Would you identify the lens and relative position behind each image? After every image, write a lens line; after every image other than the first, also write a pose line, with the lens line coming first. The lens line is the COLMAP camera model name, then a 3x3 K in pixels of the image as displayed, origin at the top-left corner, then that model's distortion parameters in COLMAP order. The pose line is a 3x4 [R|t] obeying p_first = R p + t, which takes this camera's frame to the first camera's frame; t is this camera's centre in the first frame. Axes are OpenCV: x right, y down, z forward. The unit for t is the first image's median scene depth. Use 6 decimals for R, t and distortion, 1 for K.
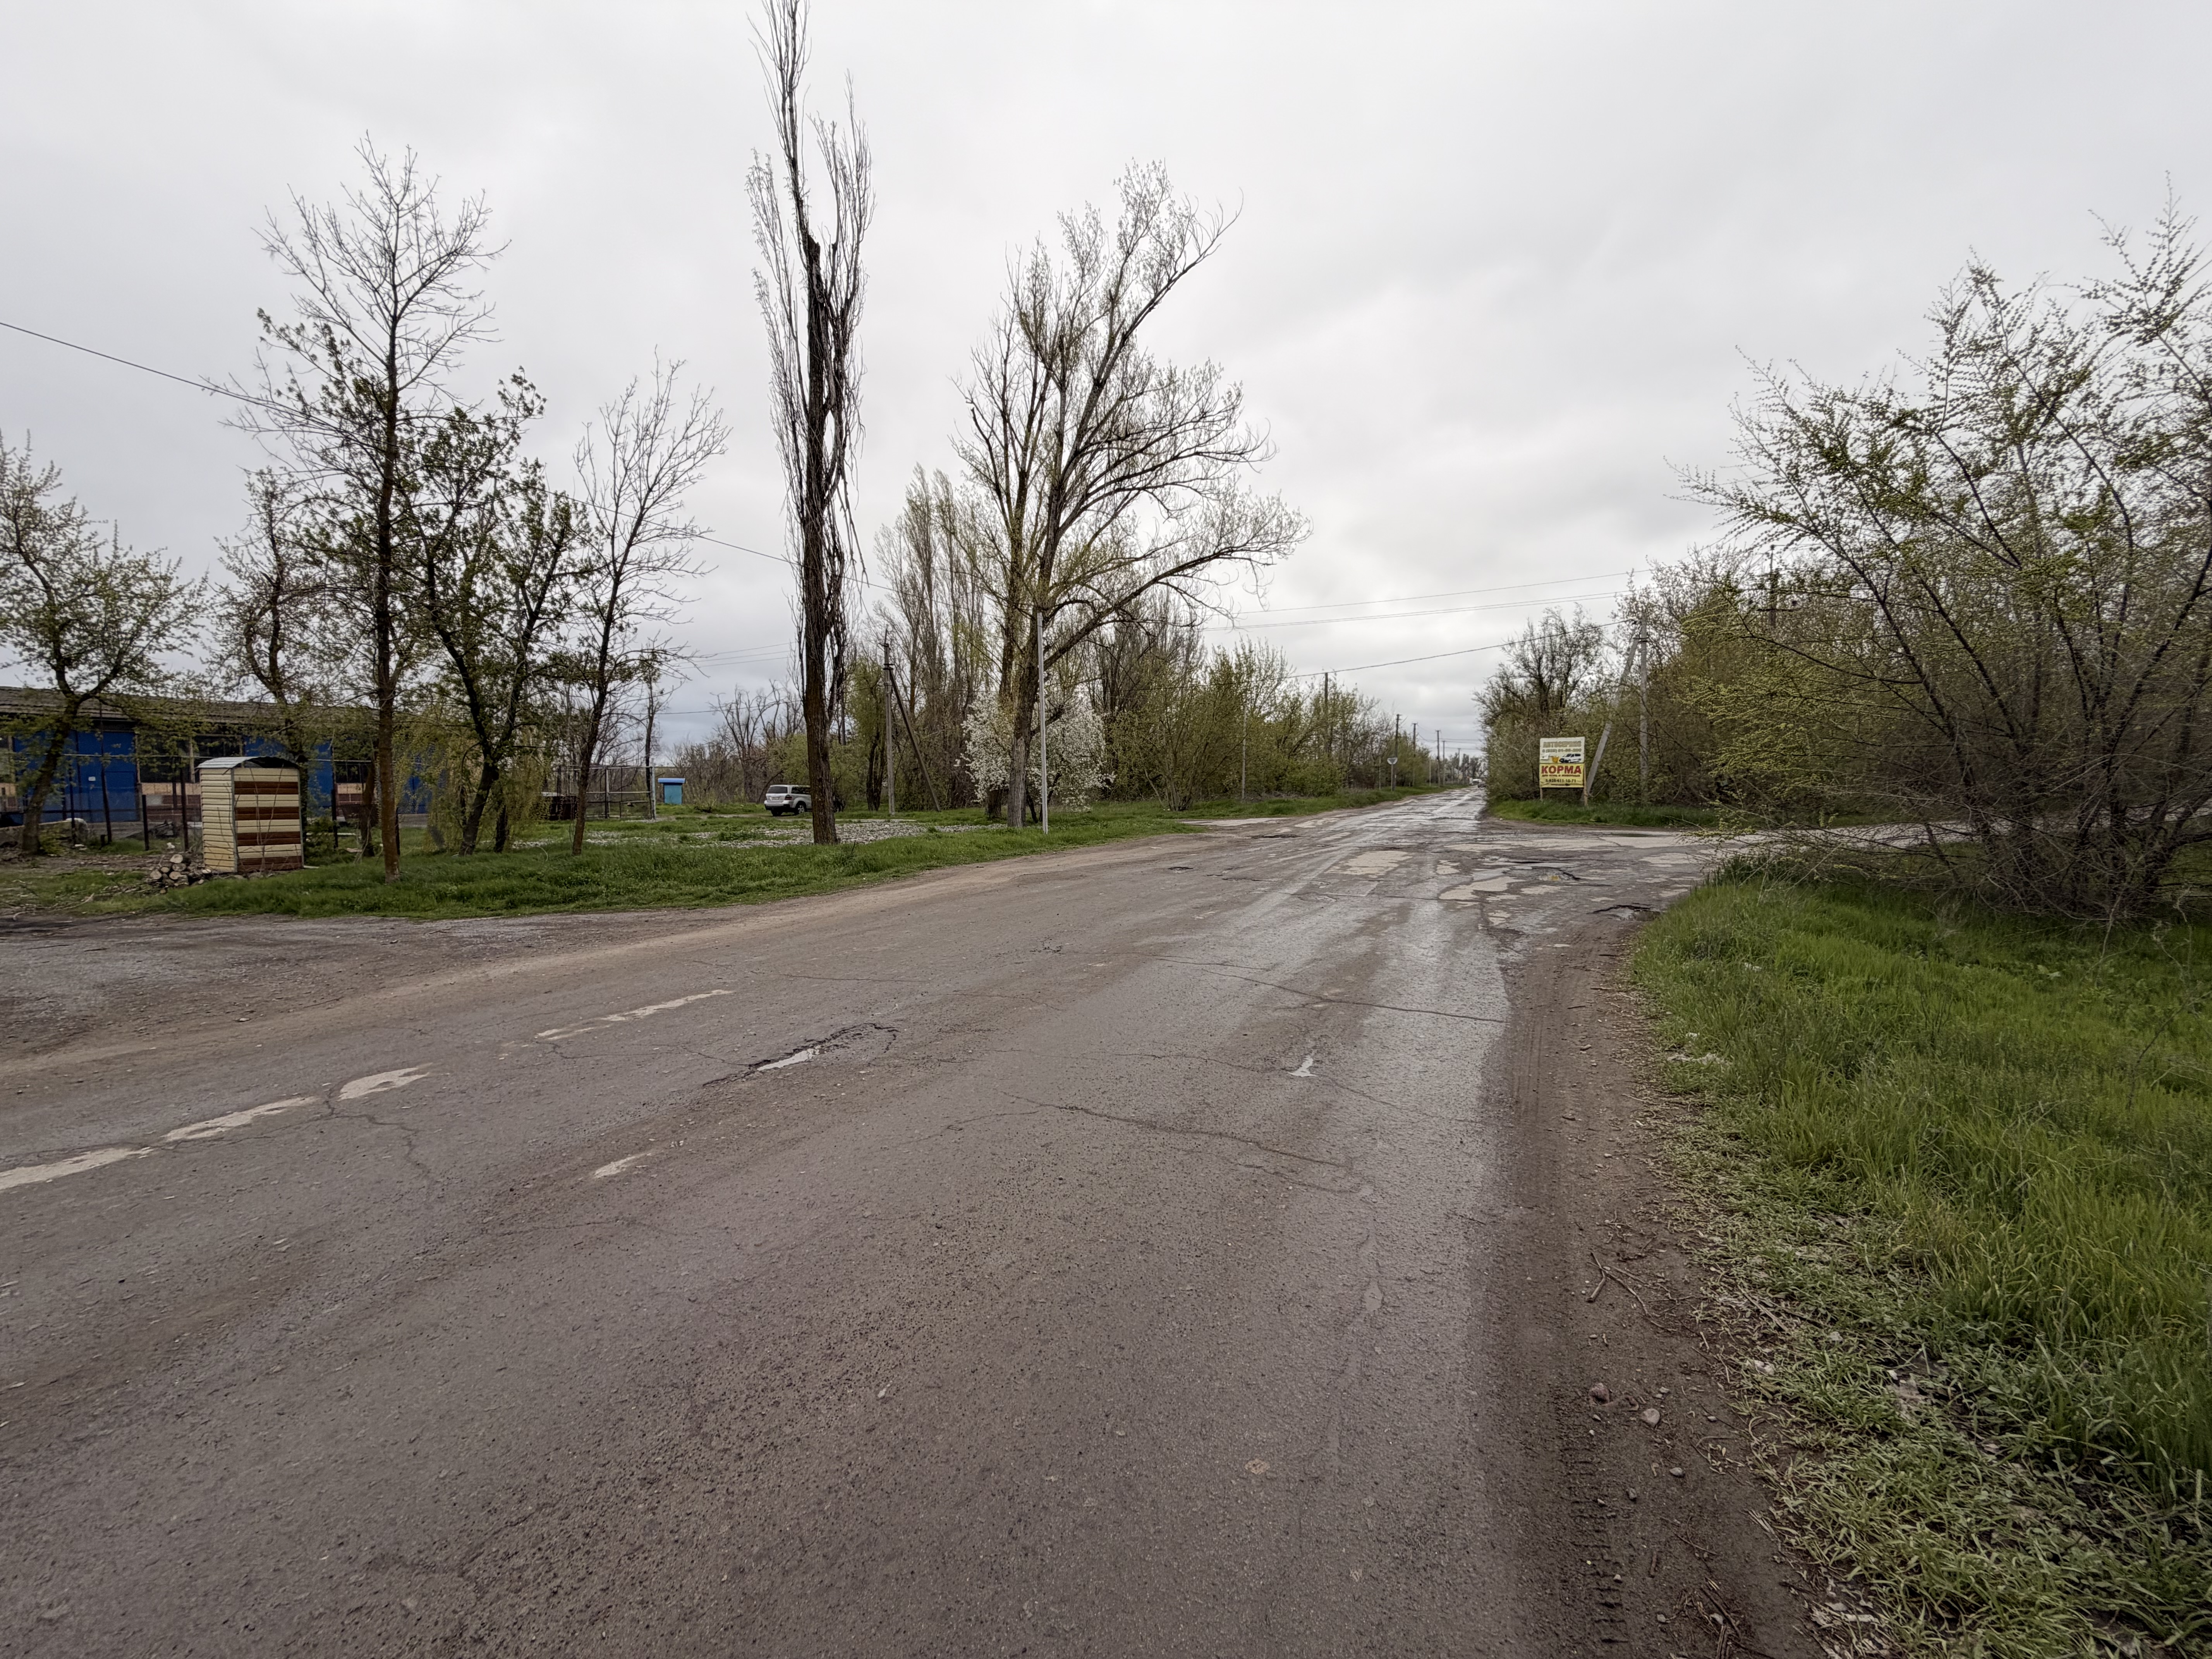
lens RADIAL K [[872.8, 0, 1106.0], [0, 872.8, 829.5], [0, 0, 1]] dist [-0.001509, -0.000271]
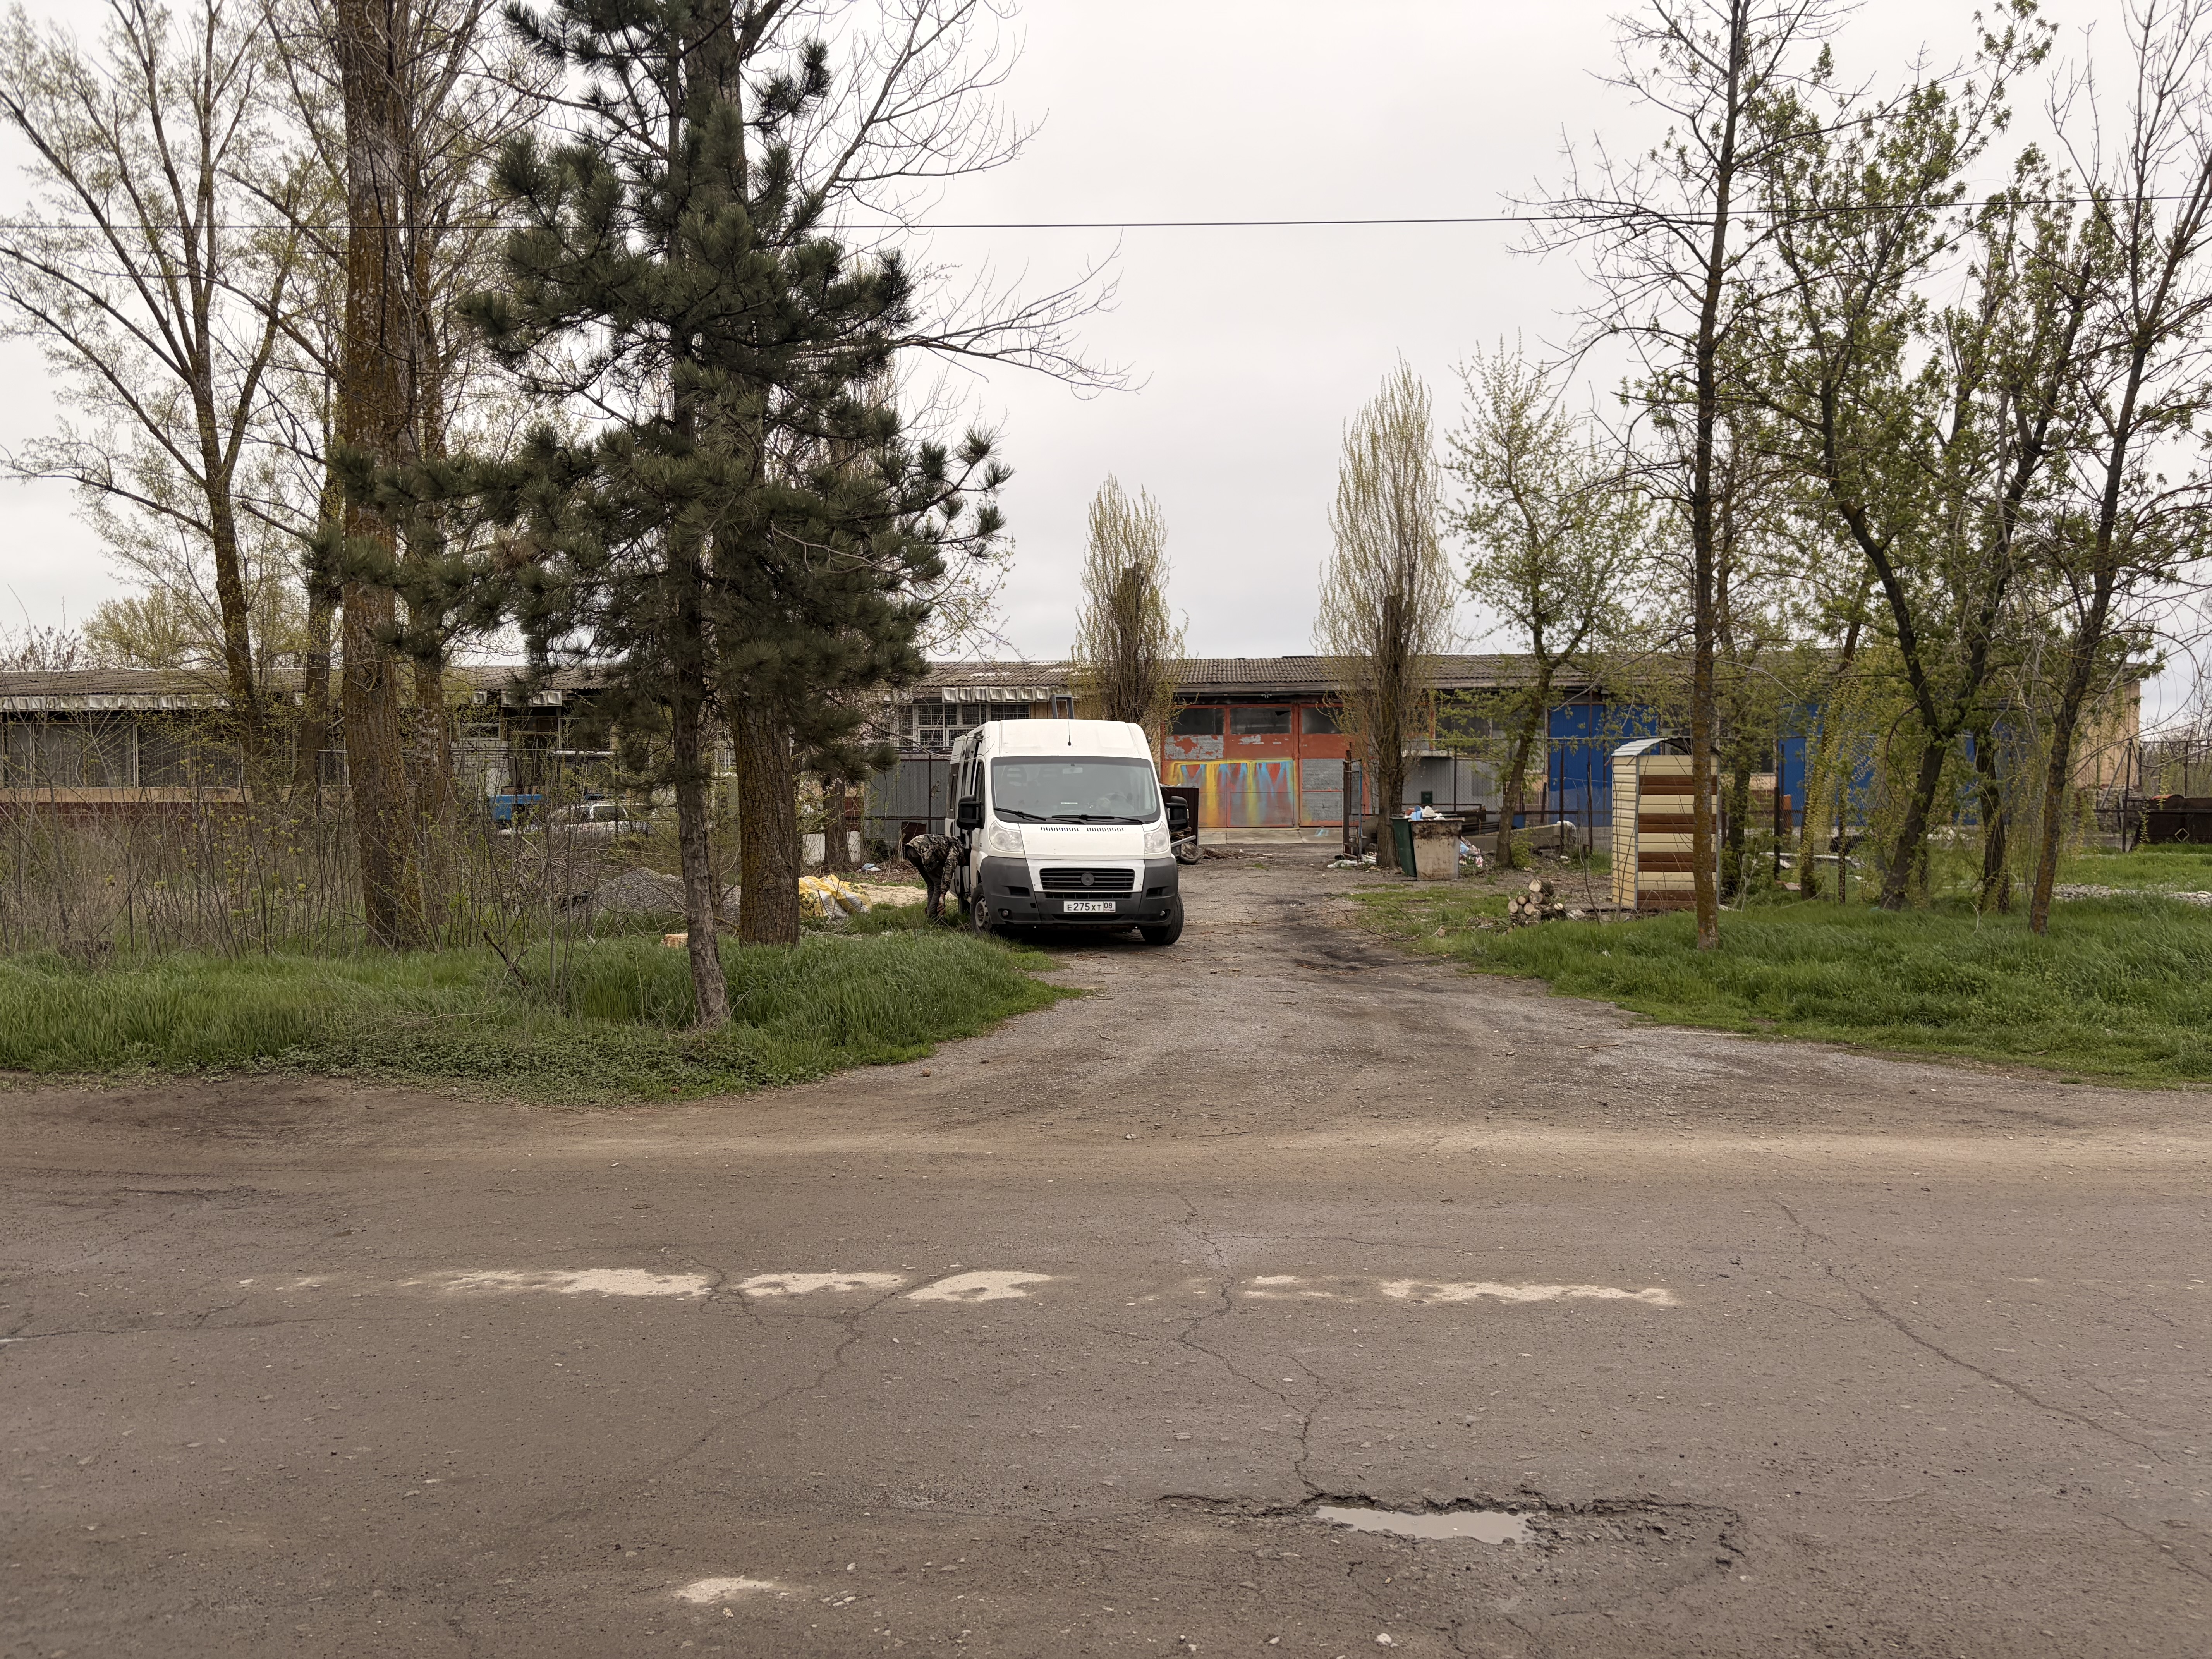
lens RADIAL K [[1680.5, 0, 1106.0], [0, 1680.5, 829.5], [0, 0, 1]] dist [0.028020, -0.039562]
pose [[0.363032, 0.028080, -0.931353, 0.098485], [-0.043148, 0.998980, 0.013300, -0.017824], [0.930777, 0.035358, 0.363874, 0.197095]]
